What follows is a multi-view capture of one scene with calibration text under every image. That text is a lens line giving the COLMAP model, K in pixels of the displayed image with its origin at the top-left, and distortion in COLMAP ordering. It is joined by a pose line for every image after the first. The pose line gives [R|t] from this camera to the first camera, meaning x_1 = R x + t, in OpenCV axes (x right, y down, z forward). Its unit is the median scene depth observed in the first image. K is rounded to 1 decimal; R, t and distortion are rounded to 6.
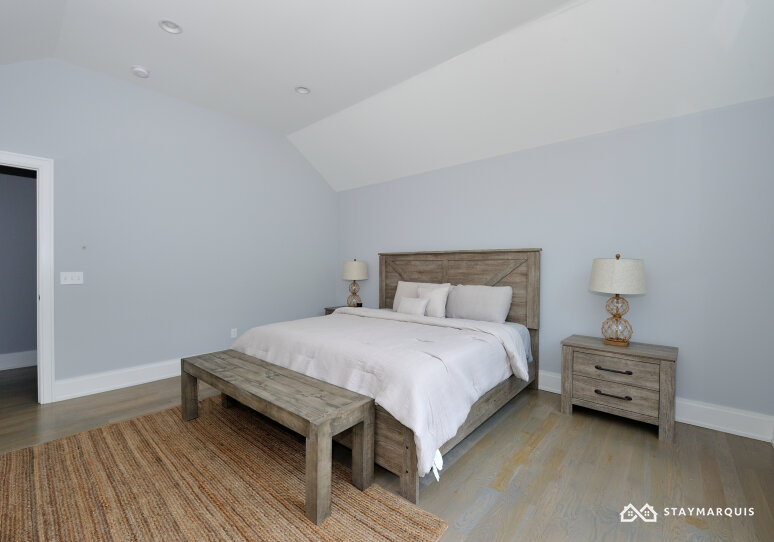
lens RADIAL K [[333.3, 0, 368.6], [0, 333.3, 272.8], [0, 0, 1]] dist [0.020933, -0.000008]
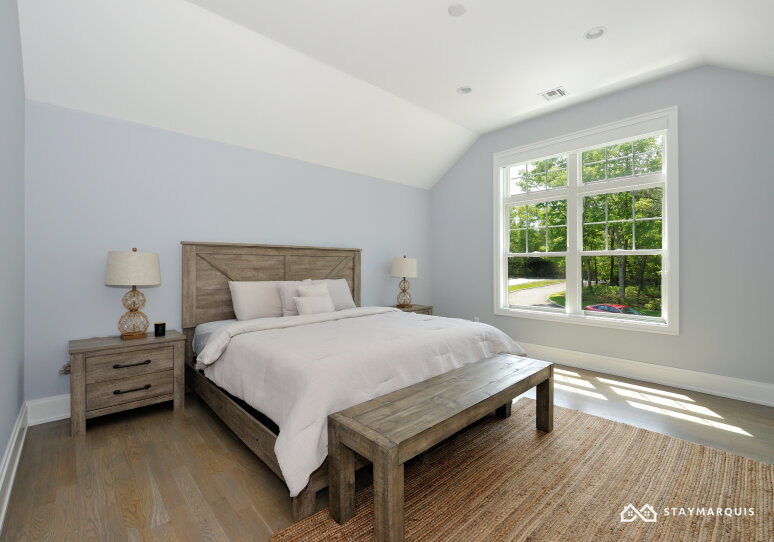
lens RADIAL K [[337.7, 0, 387.0], [0, 337.7, 271.0], [0, 0, 1]] dist [-0.000483, 0.000025]
pose [[0.091387, -0.029651, 0.995374, -0.674789], [0.011150, 0.999524, 0.028751, -0.017523], [-0.995753, 0.008471, 0.091674, 0.605387]]
